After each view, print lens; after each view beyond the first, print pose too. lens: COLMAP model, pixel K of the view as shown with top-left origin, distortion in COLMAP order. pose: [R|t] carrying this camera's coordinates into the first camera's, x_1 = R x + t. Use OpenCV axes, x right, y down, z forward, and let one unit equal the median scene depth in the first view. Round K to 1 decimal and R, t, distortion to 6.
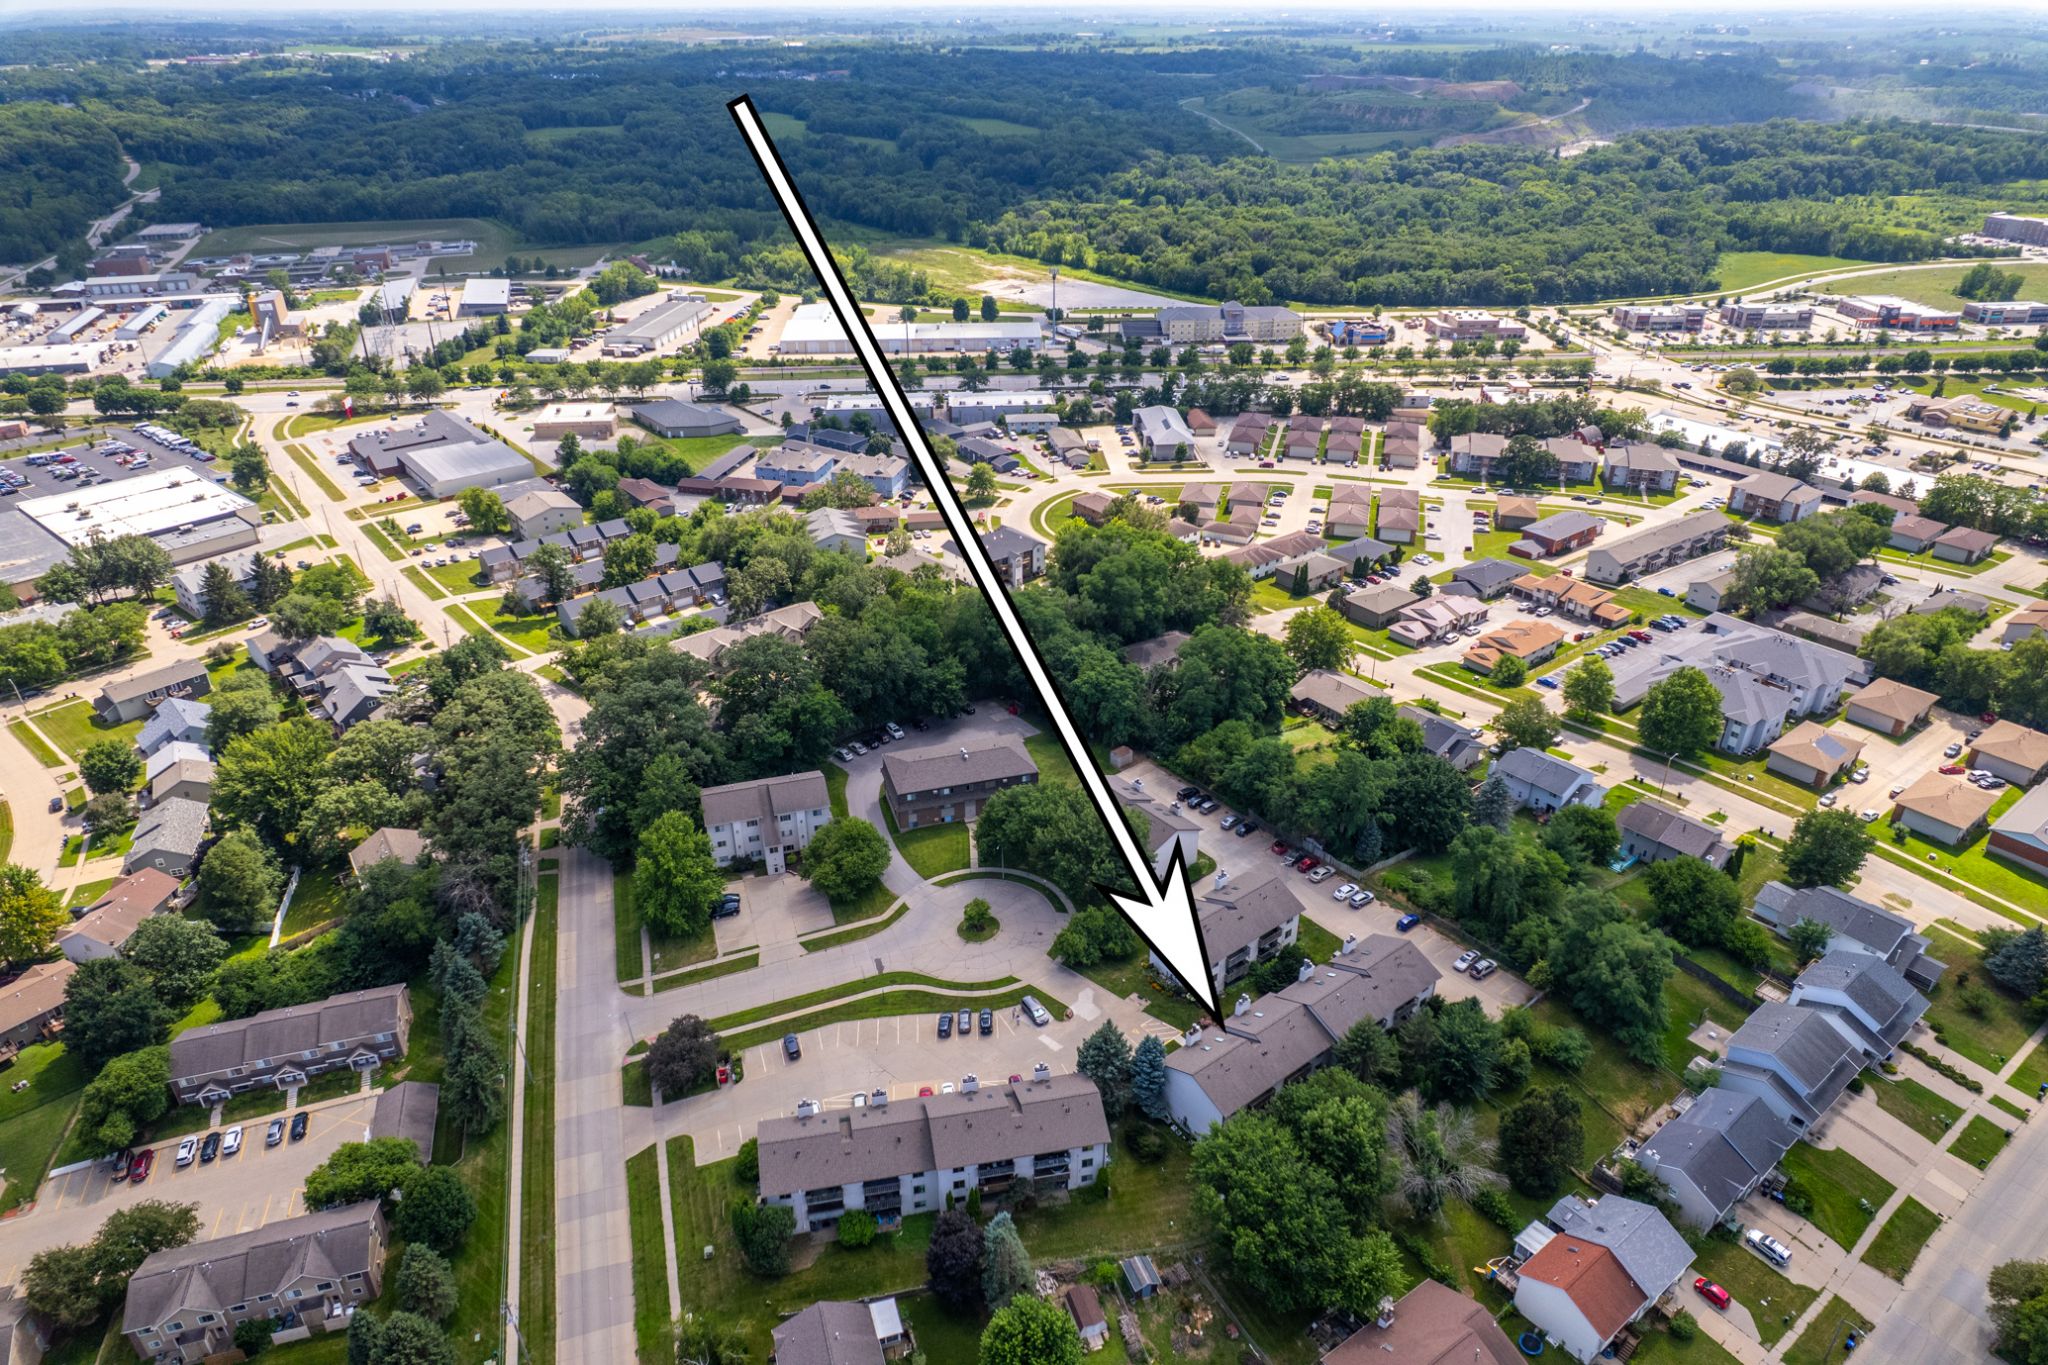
lens RADIAL K [[1311.2, 0, 1030.6], [0, 1311.2, 703.7], [0, 0, 1]] dist [-0.076004, 0.073453]
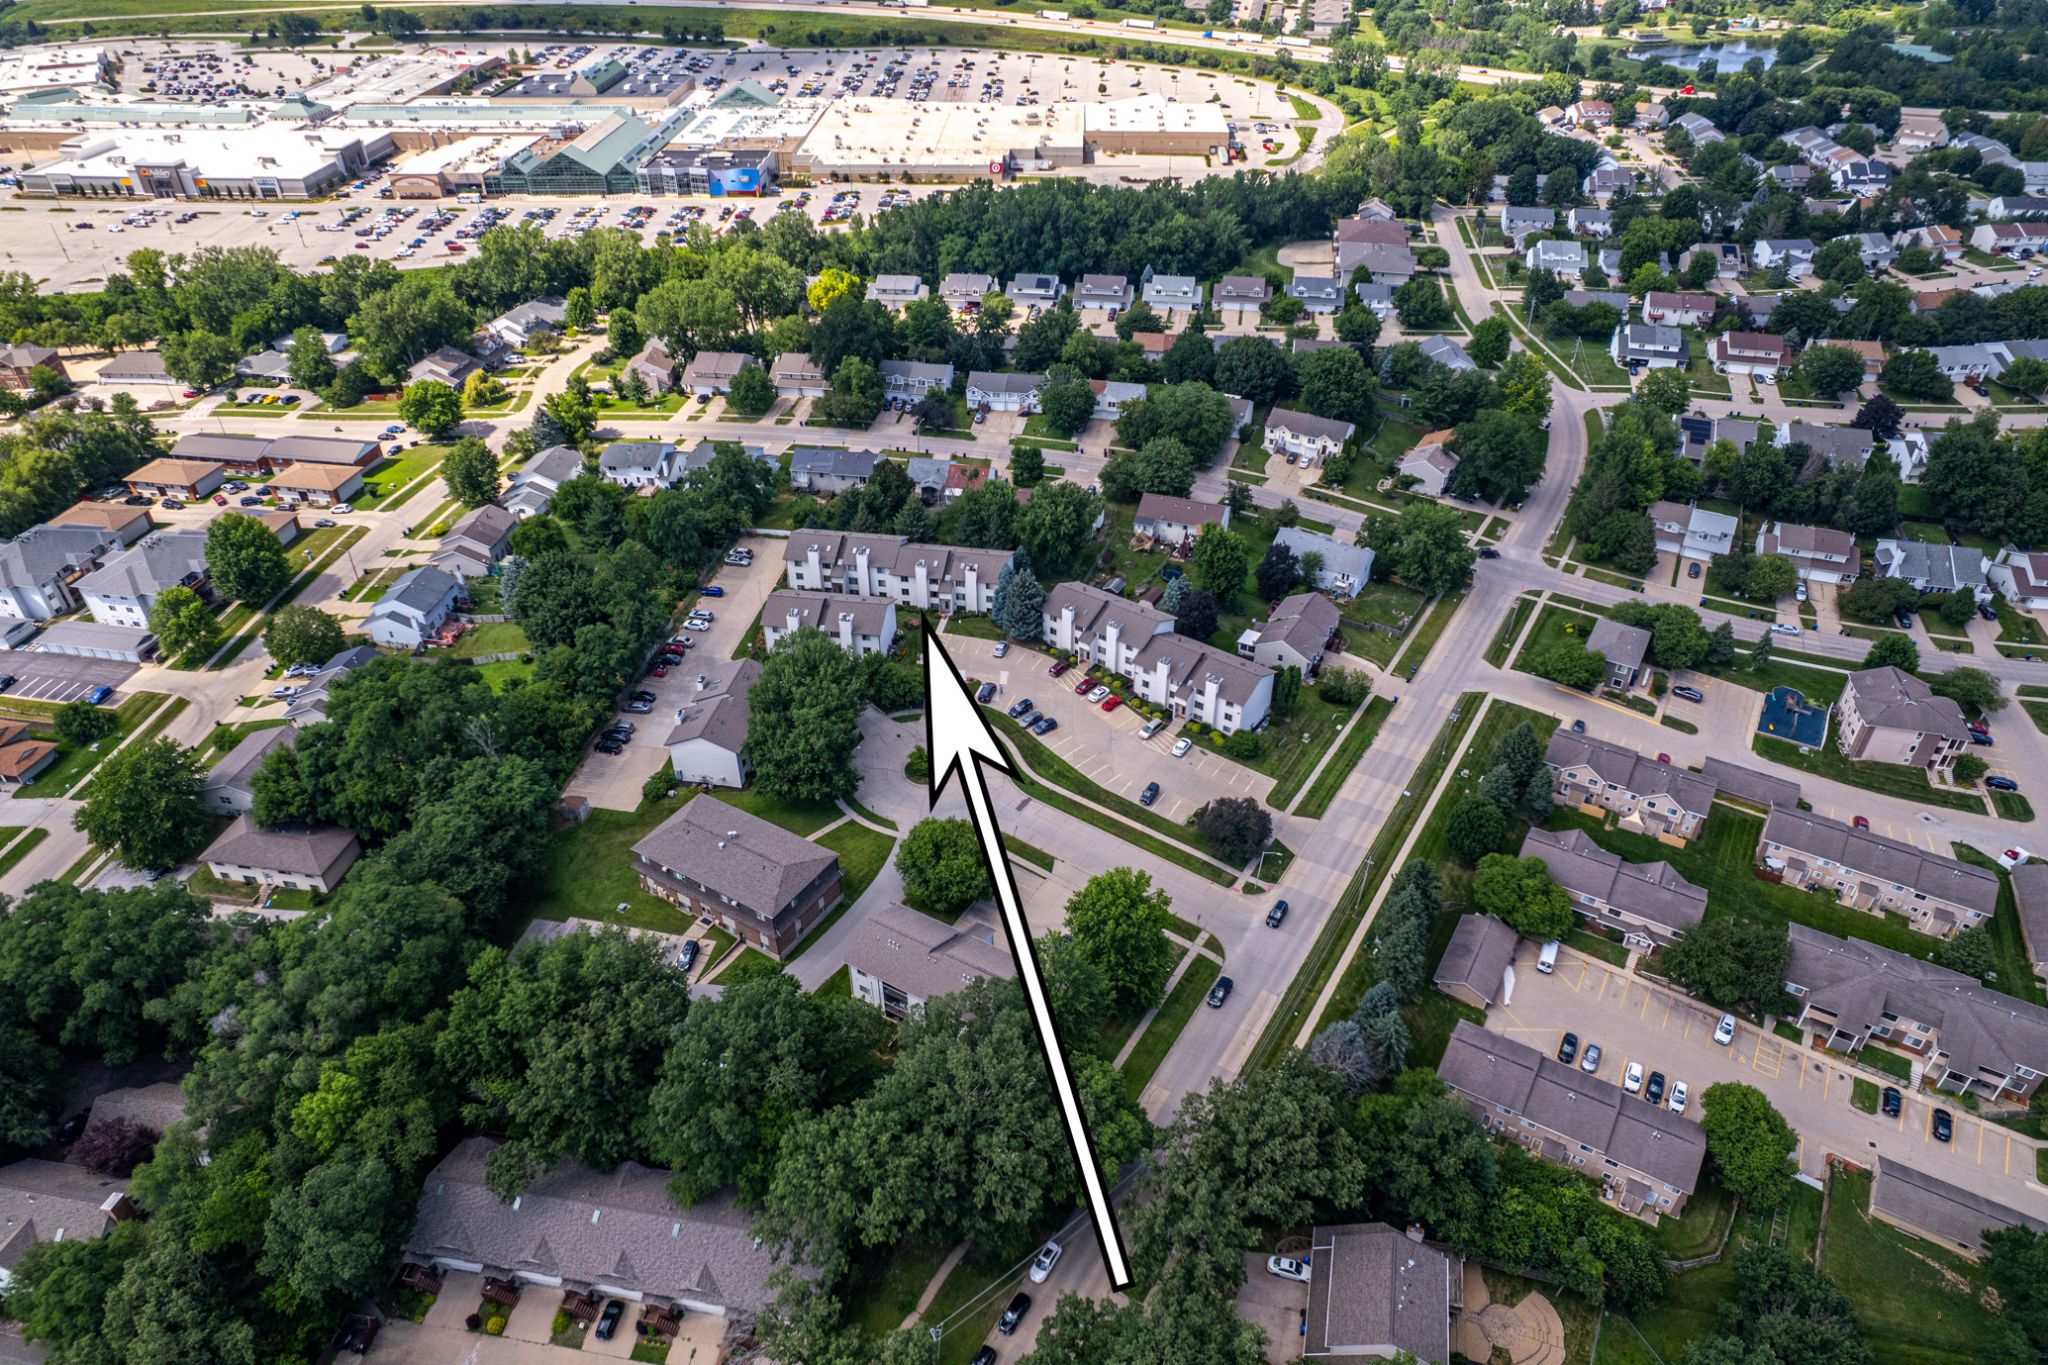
lens RADIAL K [[1311.2, 0, 1030.6], [0, 1311.2, 703.7], [0, 0, 1]] dist [-0.076004, 0.073453]
pose [[-0.667027, -0.437983, 0.602699, -0.316070], [0.363716, 0.514577, 0.776480, -0.283570], [-0.650220, 0.737144, -0.183936, 0.511635]]
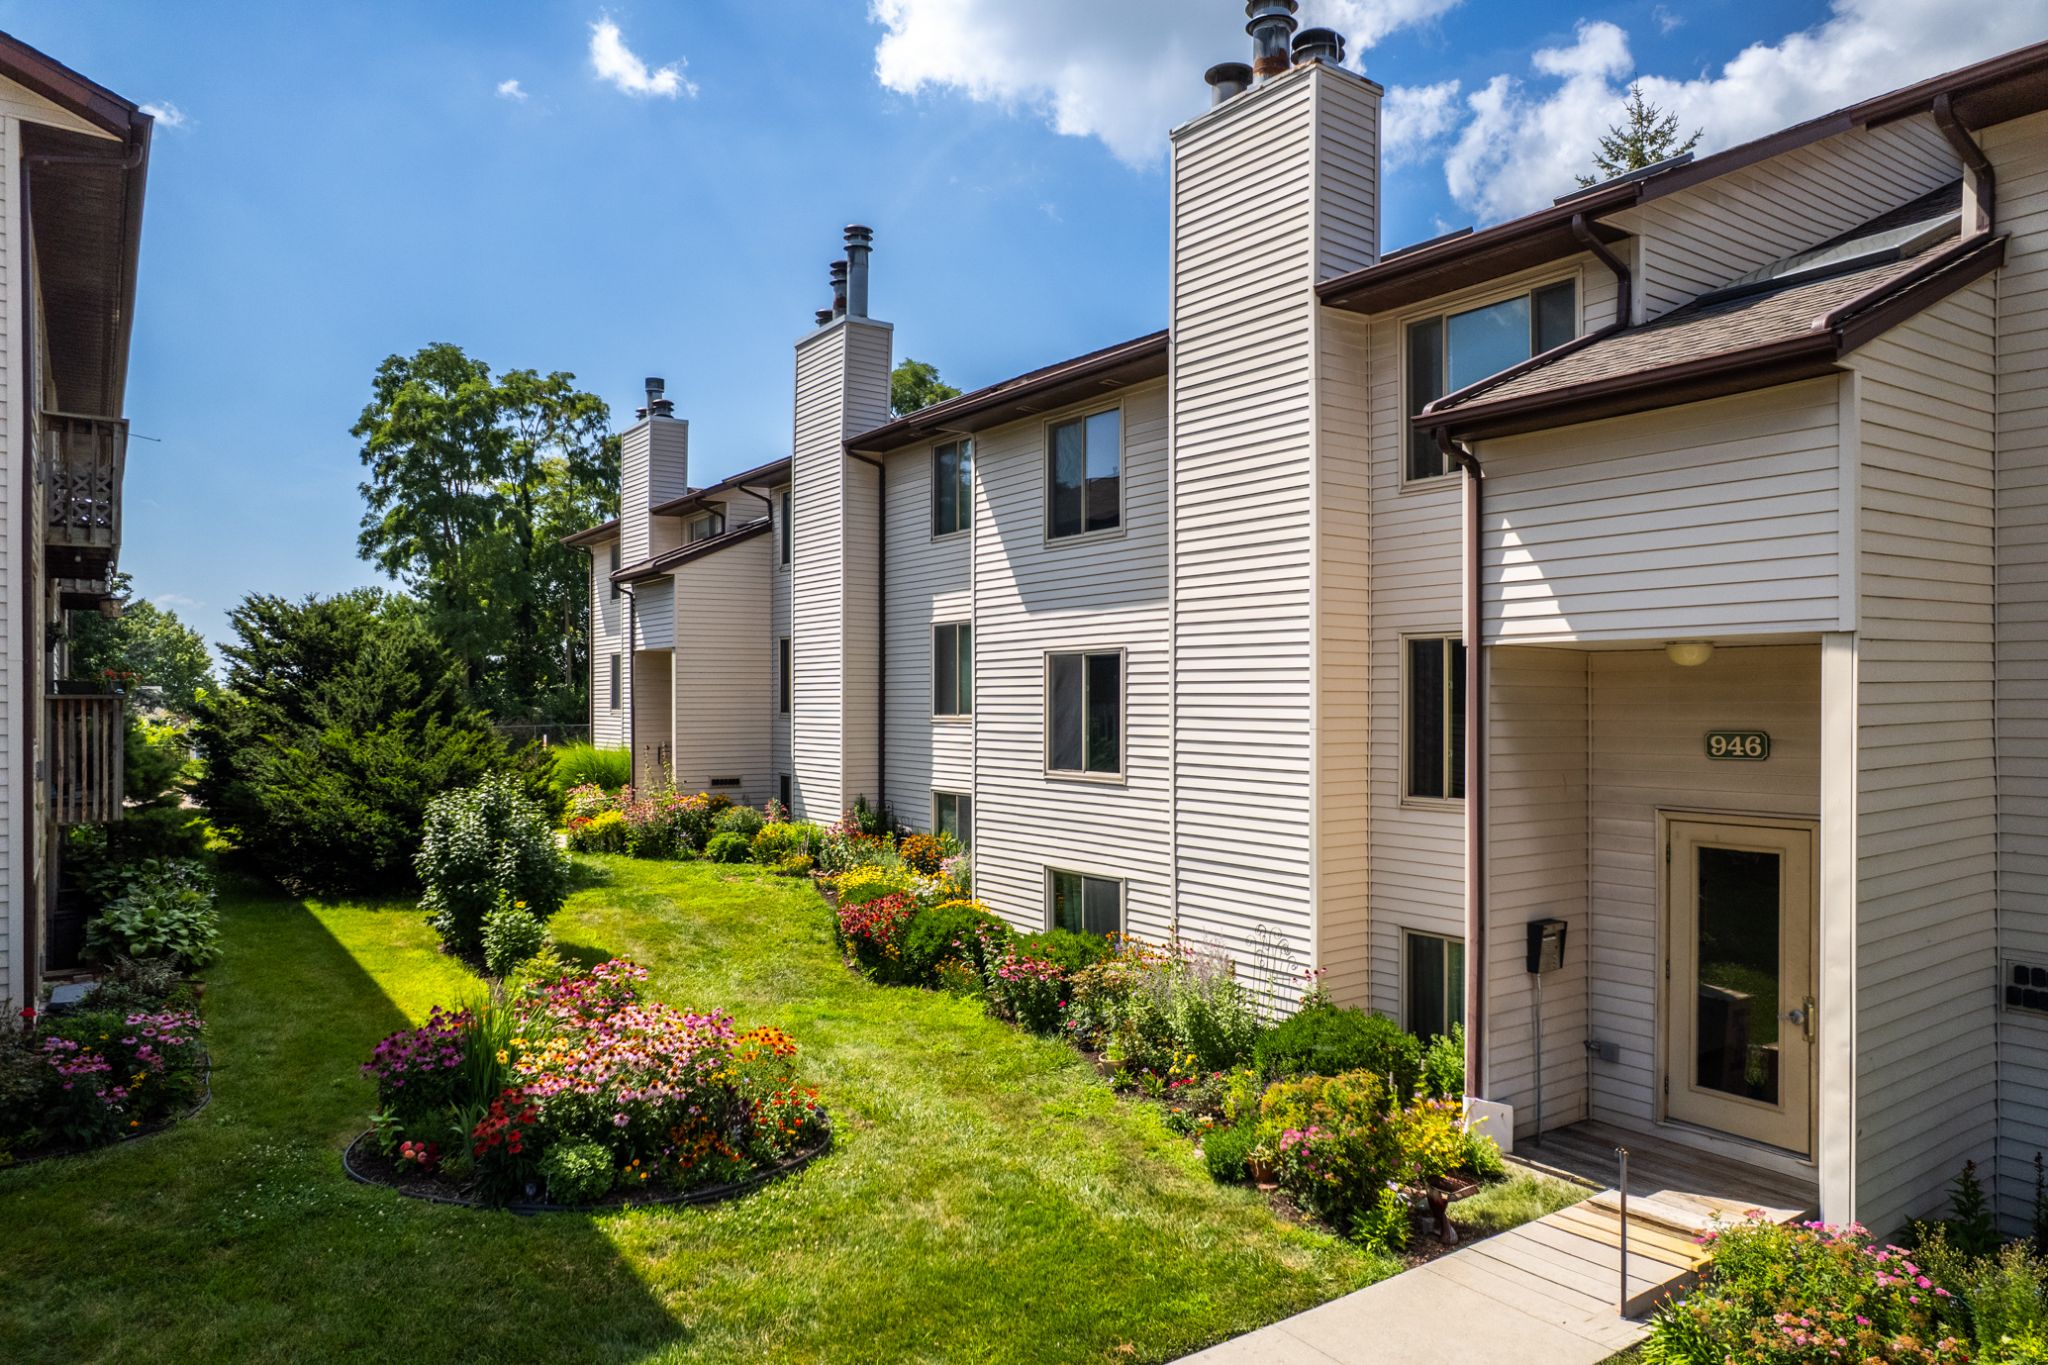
lens RADIAL K [[1311.2, 0, 1030.6], [0, 1311.2, 703.7], [0, 0, 1]] dist [-0.076004, 0.073453]
pose [[0.050491, -0.004525, 0.998714, 0.036234], [0.485010, 0.874267, -0.020559, 0.100482], [-0.873050, 0.485425, 0.046337, 0.409426]]
